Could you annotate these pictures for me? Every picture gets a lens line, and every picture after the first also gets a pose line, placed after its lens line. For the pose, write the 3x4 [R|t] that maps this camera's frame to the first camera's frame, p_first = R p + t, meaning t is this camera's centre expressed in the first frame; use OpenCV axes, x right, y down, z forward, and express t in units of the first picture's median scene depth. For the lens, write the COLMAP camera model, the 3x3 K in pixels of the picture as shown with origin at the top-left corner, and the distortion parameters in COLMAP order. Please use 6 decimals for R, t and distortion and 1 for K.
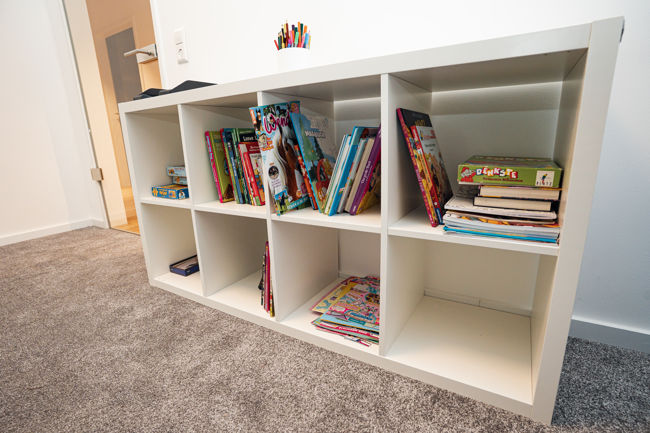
lens RADIAL K [[315.3, 0, 325.0], [0, 315.3, 216.5], [0, 0, 1]] dist [-0.037074, -0.000033]
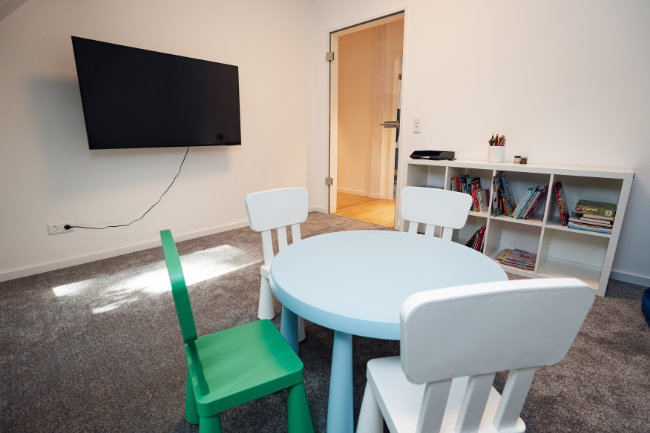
lens RADIAL K [[328.0, 0, 325.0], [0, 328.0, 216.5], [0, 0, 1]] dist [-0.001504, -0.000170]
pose [[0.979030, 0.087905, -0.183773, -1.287643], [-0.086041, 0.996127, 0.018111, 0.080902], [0.184653, -0.001919, 0.982802, -2.429026]]
